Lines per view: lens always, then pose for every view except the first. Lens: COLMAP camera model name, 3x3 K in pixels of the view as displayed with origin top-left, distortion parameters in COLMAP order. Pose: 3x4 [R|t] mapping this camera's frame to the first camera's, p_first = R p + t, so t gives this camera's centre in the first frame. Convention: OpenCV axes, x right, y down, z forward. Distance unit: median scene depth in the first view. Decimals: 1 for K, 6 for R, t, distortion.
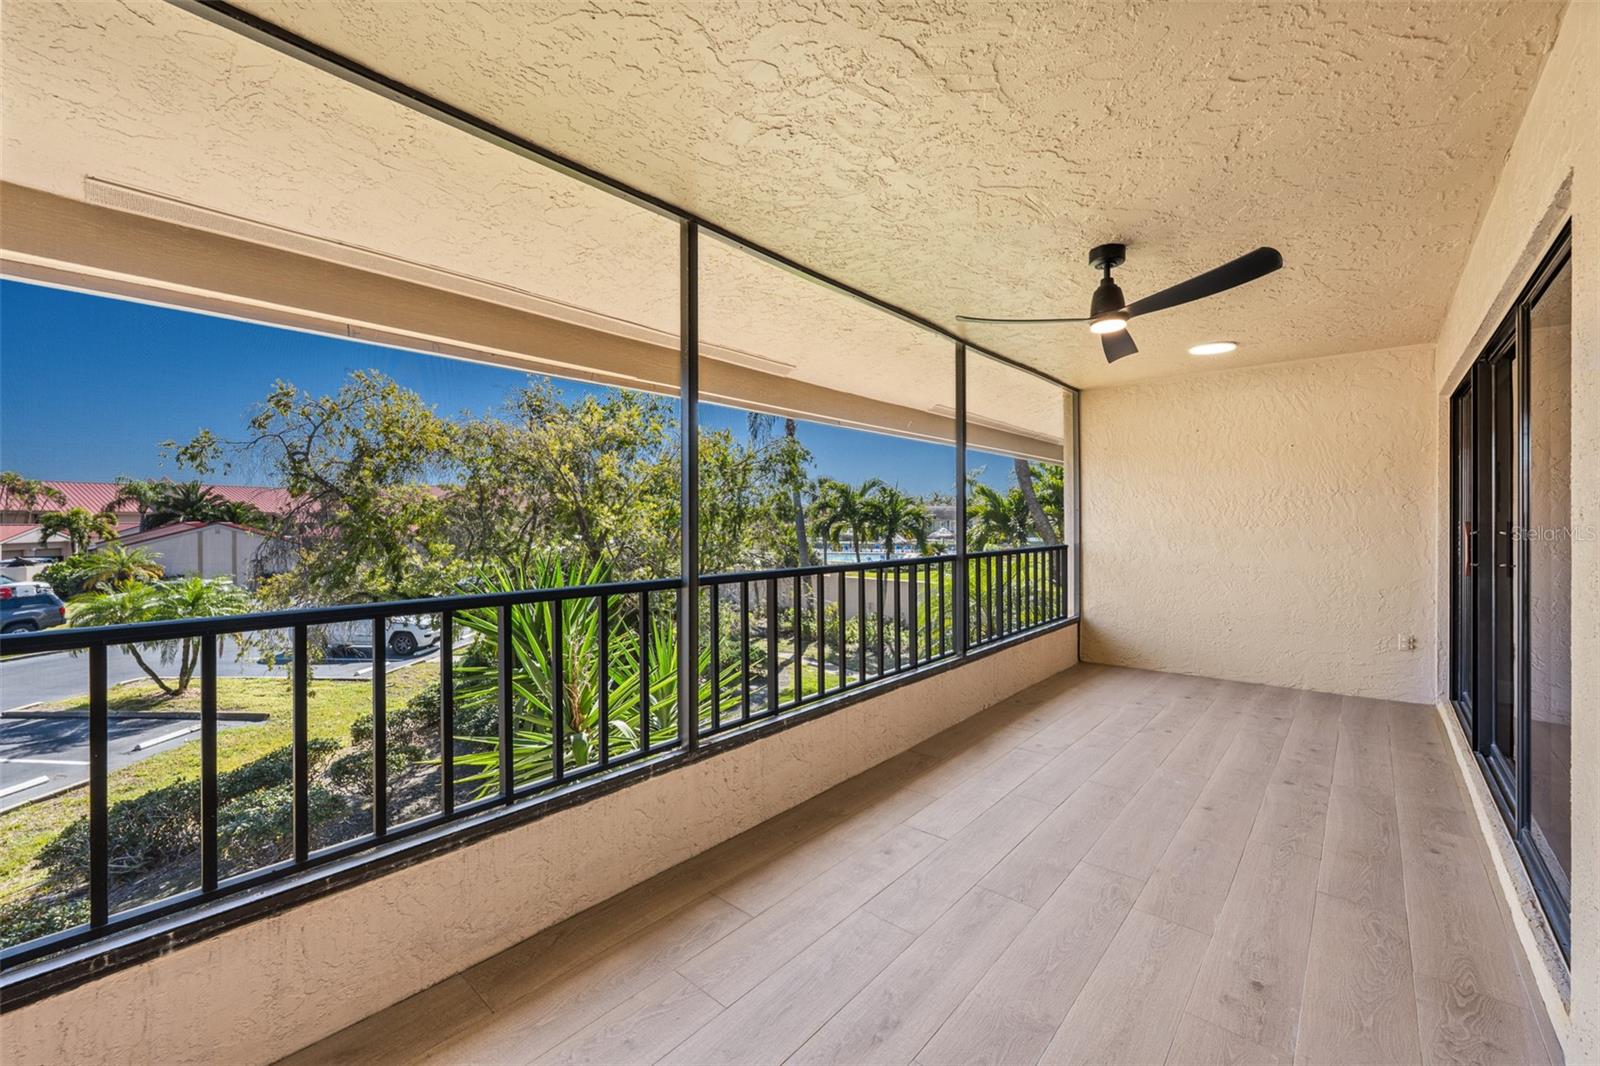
lens RADIAL K [[641.0, 0, 802.3], [0, 641.0, 517.1], [0, 0, 1]] dist [-0.000789, 0.000139]
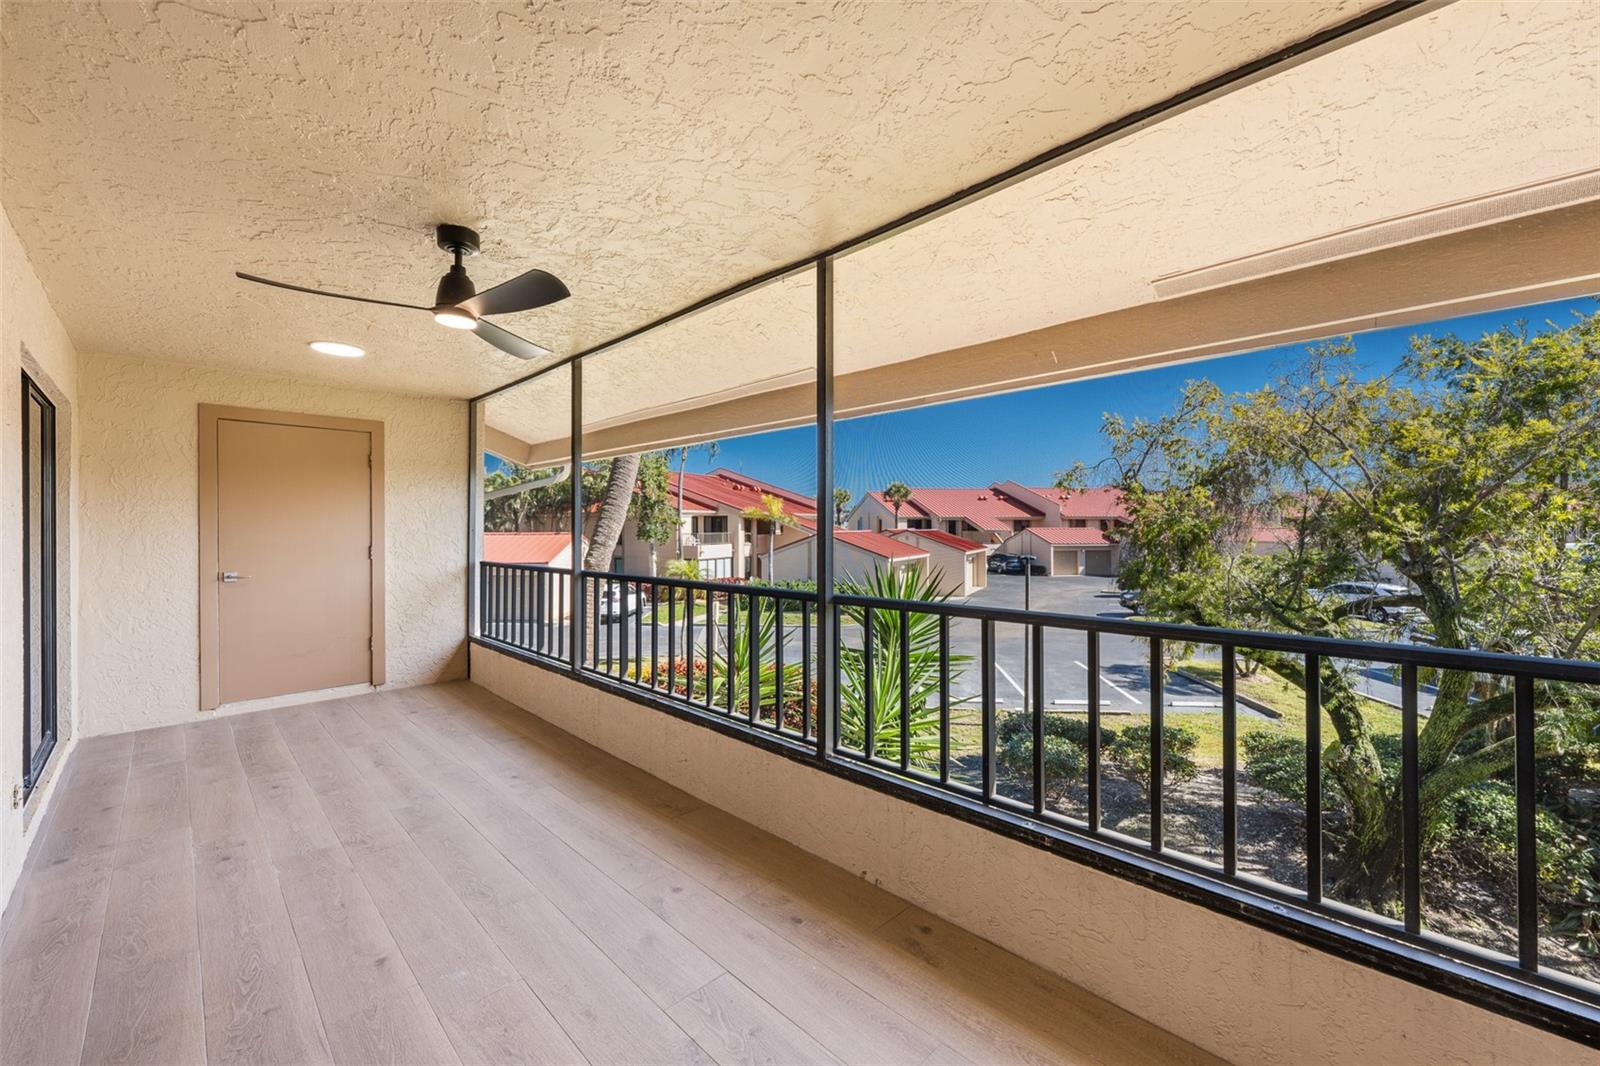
lens RADIAL K [[624.8, 0, 801.7], [0, 624.8, 526.7], [0, 0, 1]] dist [-0.016320, 0.000186]
pose [[-0.050396, -0.001871, -0.998728, 1.136611], [0.003402, 0.999992, -0.002045, -0.012308], [0.998724, -0.003501, -0.050389, 1.326260]]
